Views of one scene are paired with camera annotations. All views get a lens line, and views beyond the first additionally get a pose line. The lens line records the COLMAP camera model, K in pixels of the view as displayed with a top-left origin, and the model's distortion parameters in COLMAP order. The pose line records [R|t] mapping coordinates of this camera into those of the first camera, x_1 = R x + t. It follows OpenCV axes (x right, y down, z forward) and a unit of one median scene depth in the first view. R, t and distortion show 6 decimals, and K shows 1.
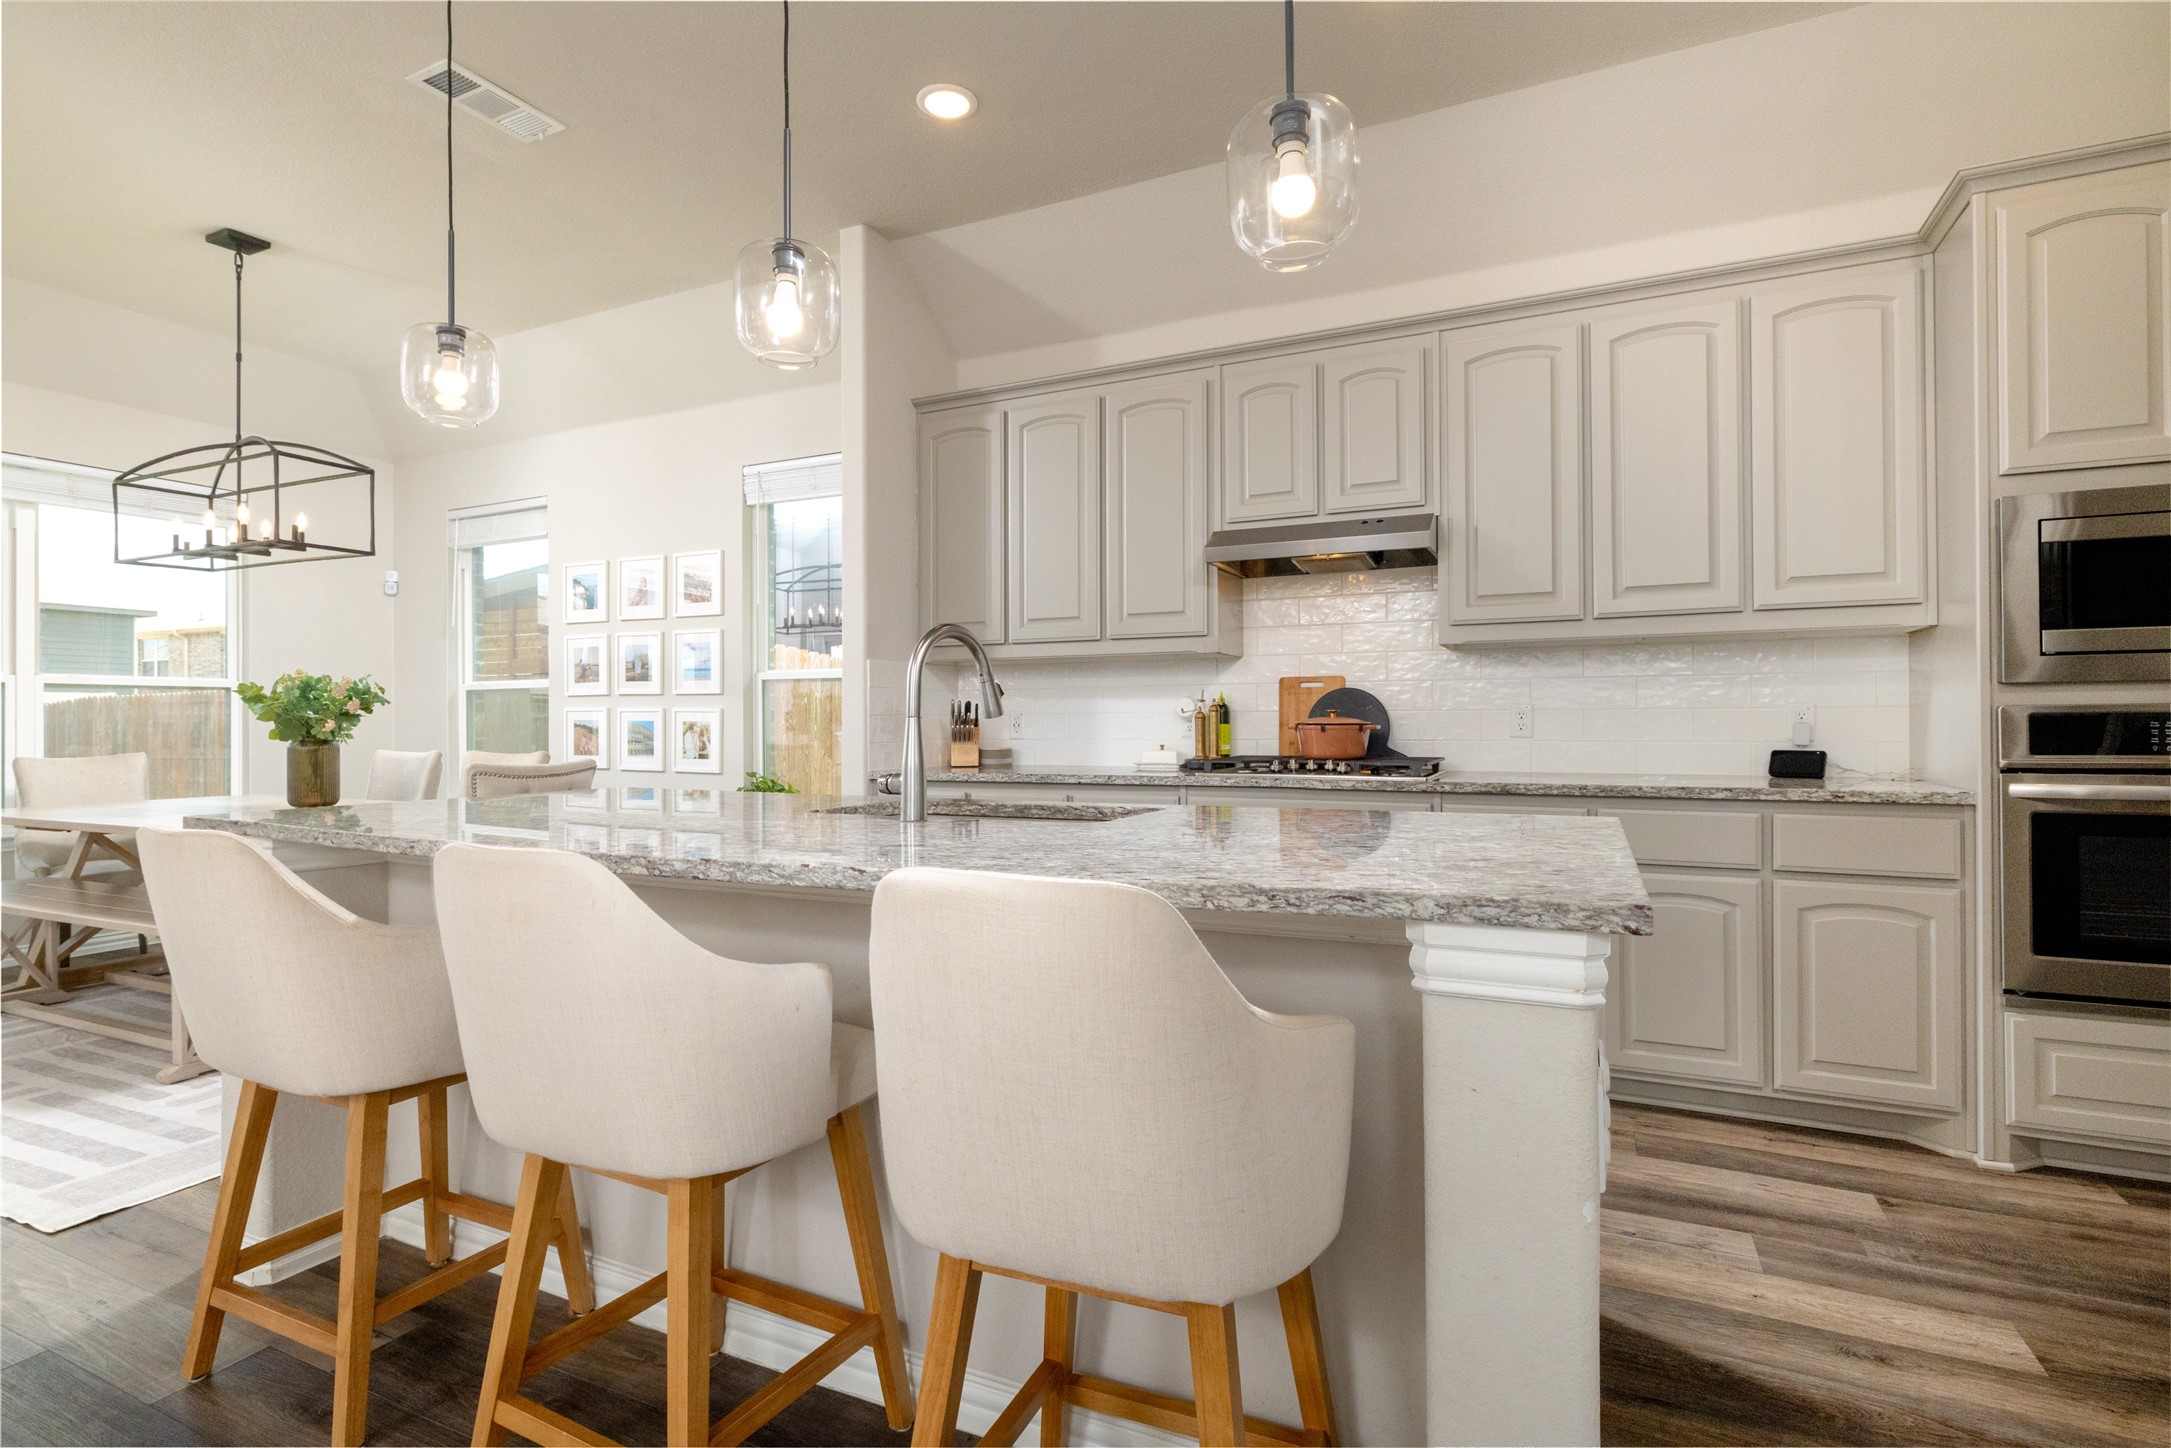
lens RADIAL K [[1053.5, 0, 1077.8], [0, 1053.5, 721.1], [0, 0, 1]] dist [0.001427, -0.002300]
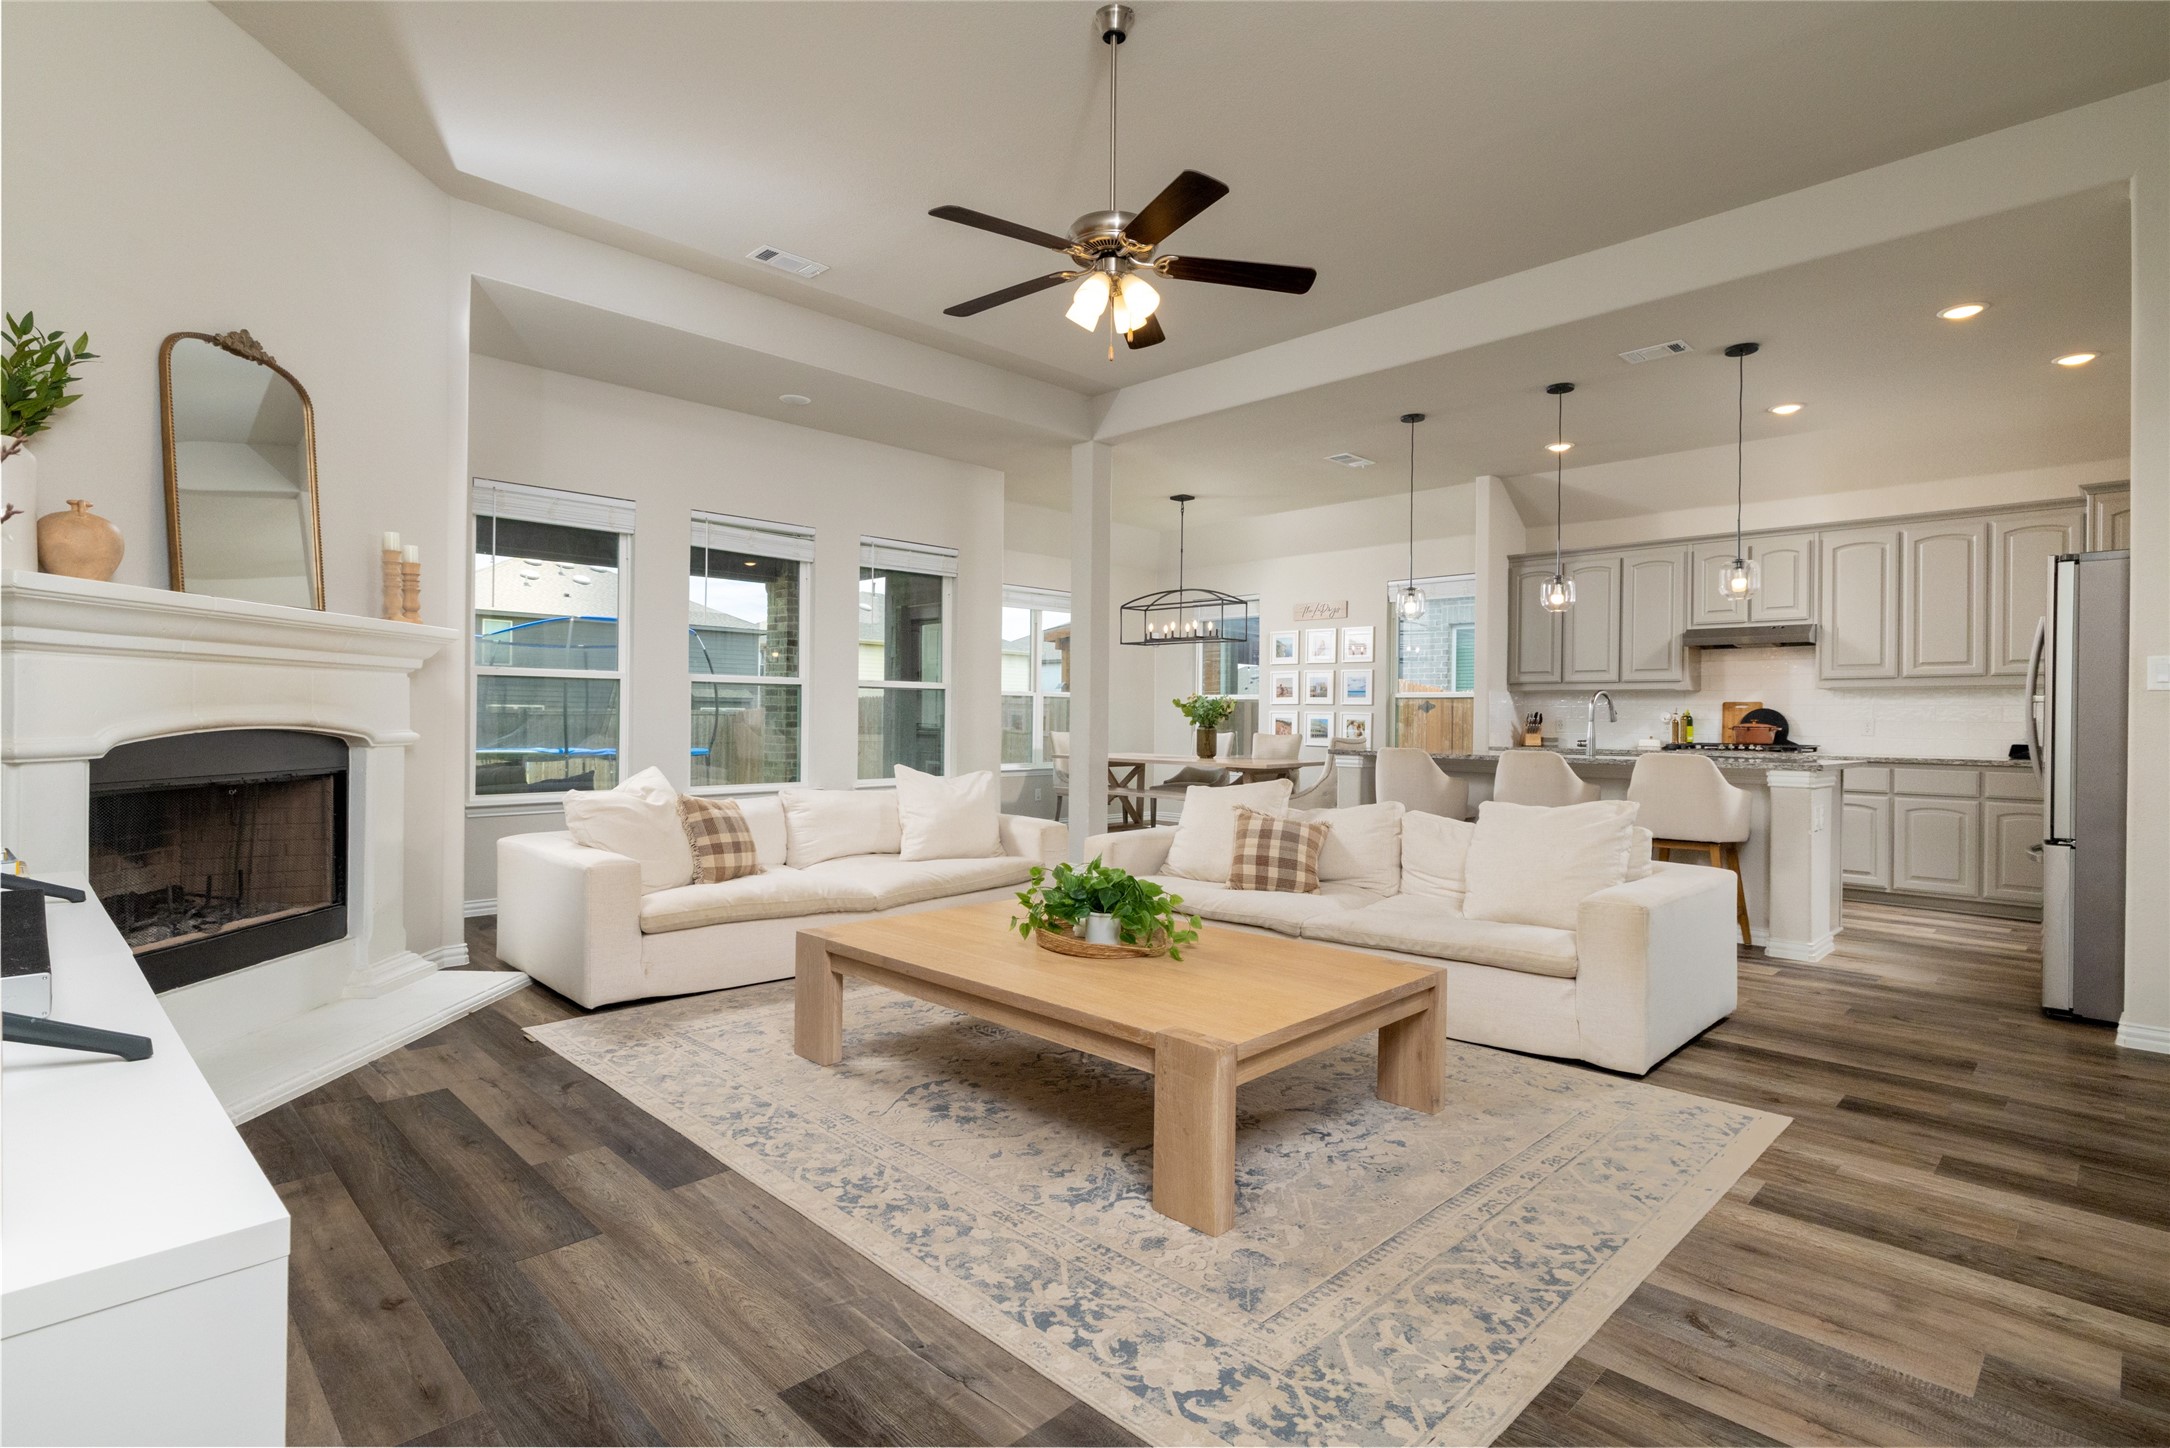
lens RADIAL K [[1053.1, 0, 1077.3], [0, 1053.1, 721.1], [0, 0, 1]] dist [0.001427, -0.002300]
pose [[0.941442, 0.016678, -0.336762, -0.264198], [-0.015907, 0.999861, 0.005050, 0.001626], [0.336799, 0.000603, 0.941576, -1.179613]]
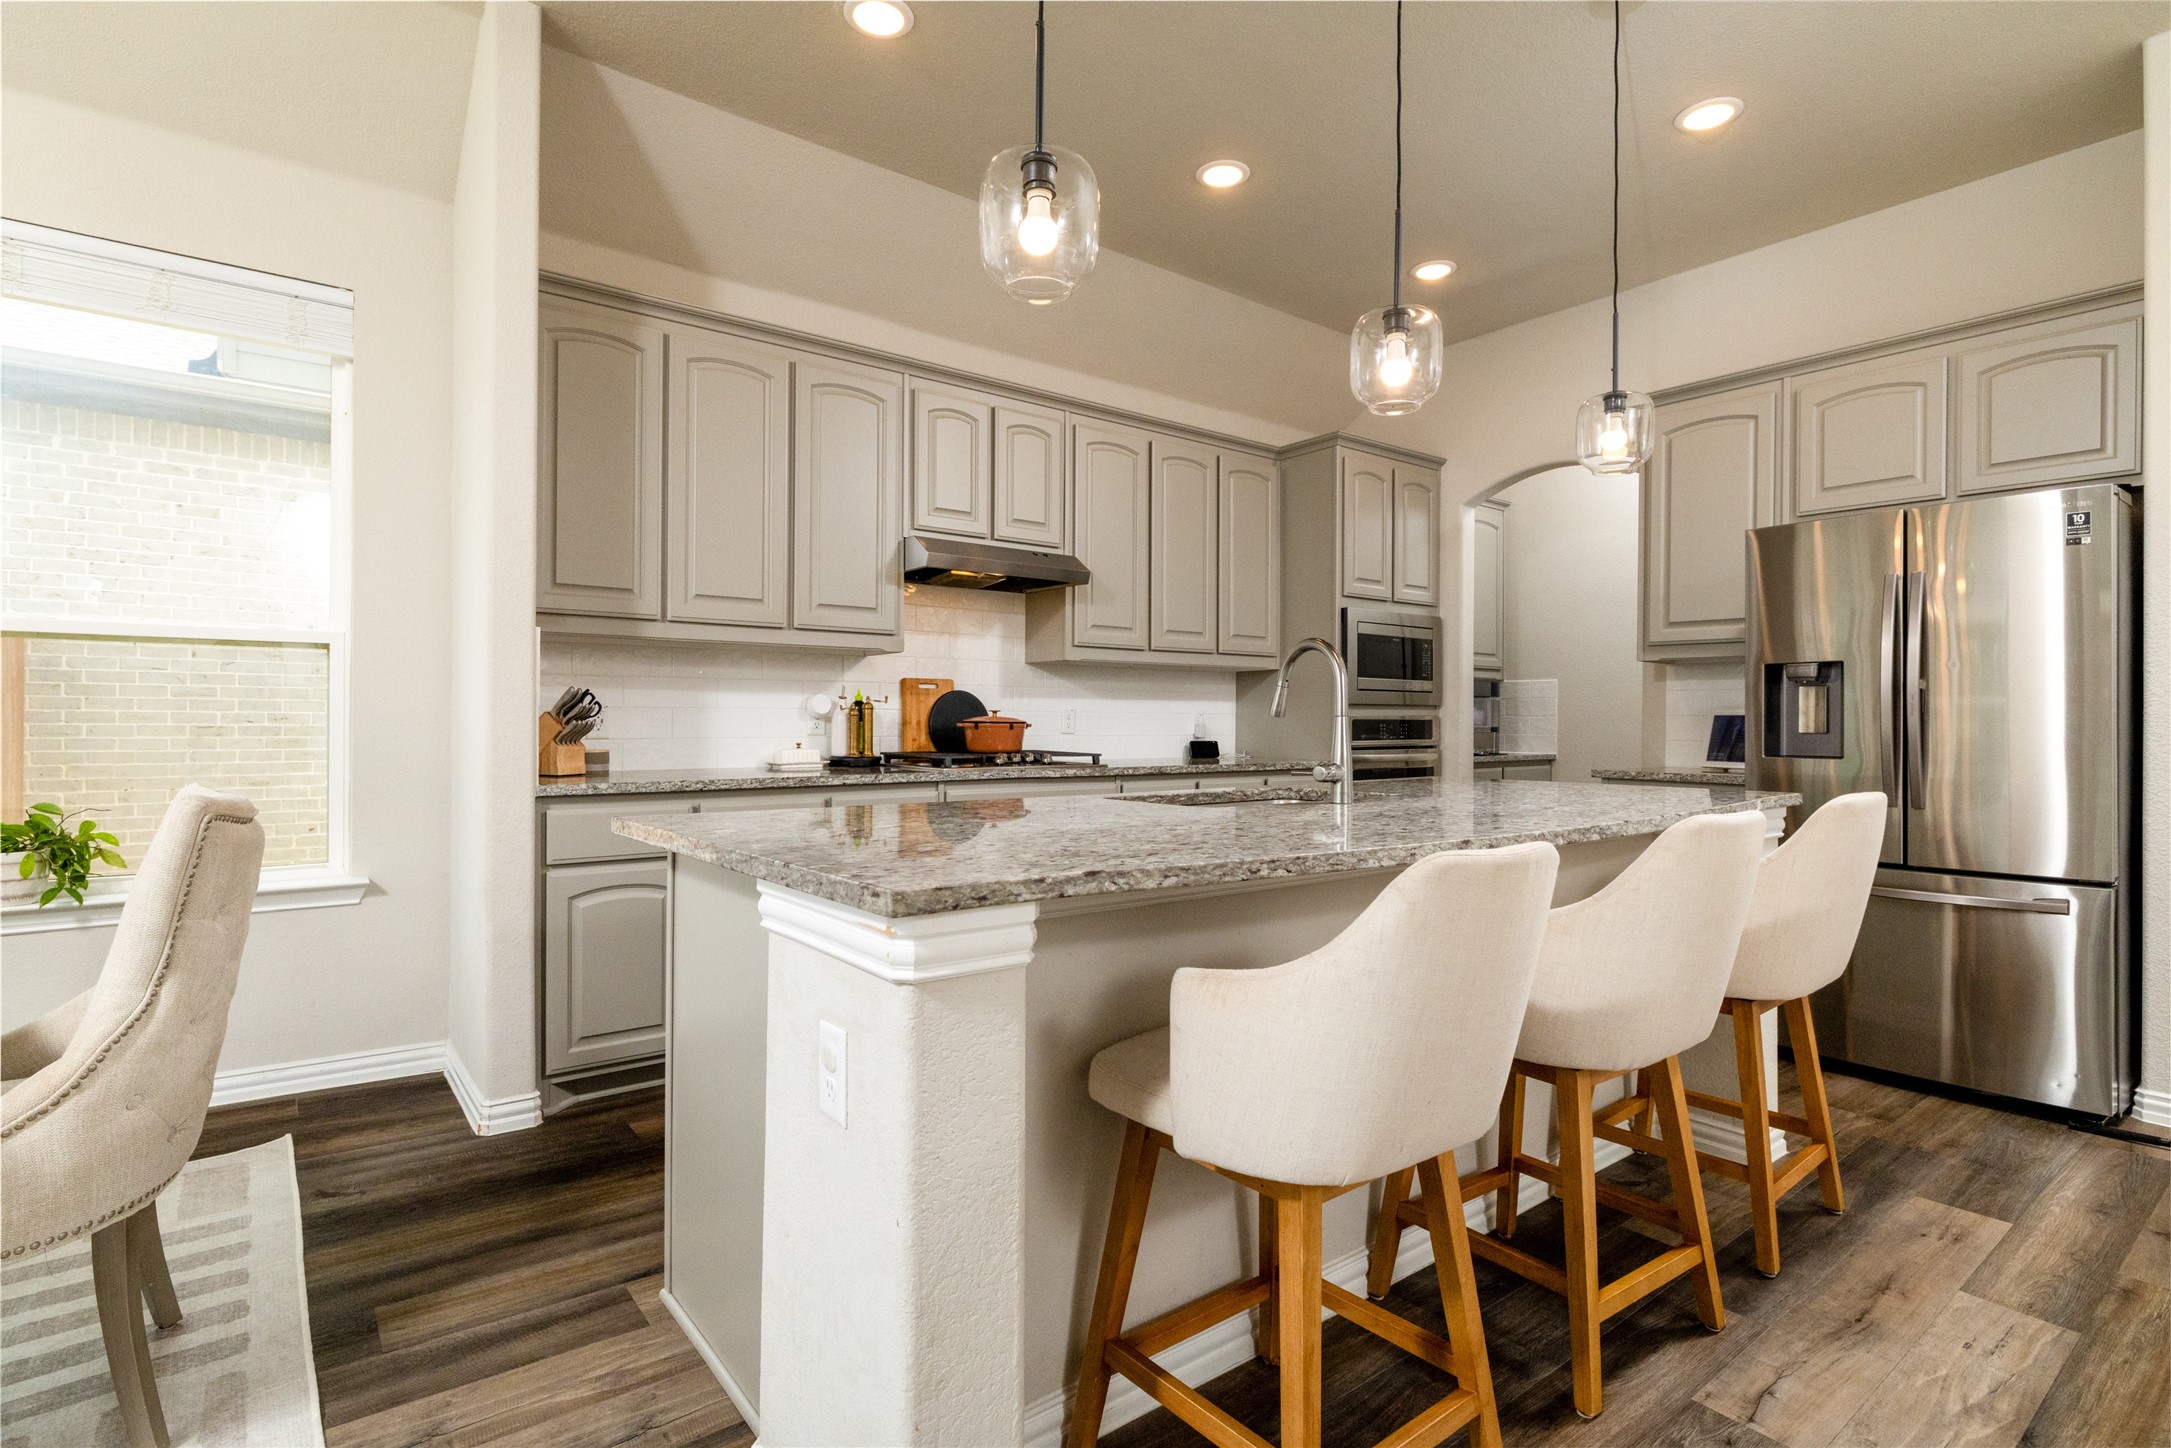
lens RADIAL K [[1053.5, 0, 1077.8], [0, 1053.5, 721.1], [0, 0, 1]] dist [0.001427, -0.002300]
pose [[0.445964, 0.009353, 0.895002, -0.671520], [-0.008893, 0.999942, -0.006018, 0.005996], [-0.895007, -0.005276, 0.446021, 0.365610]]
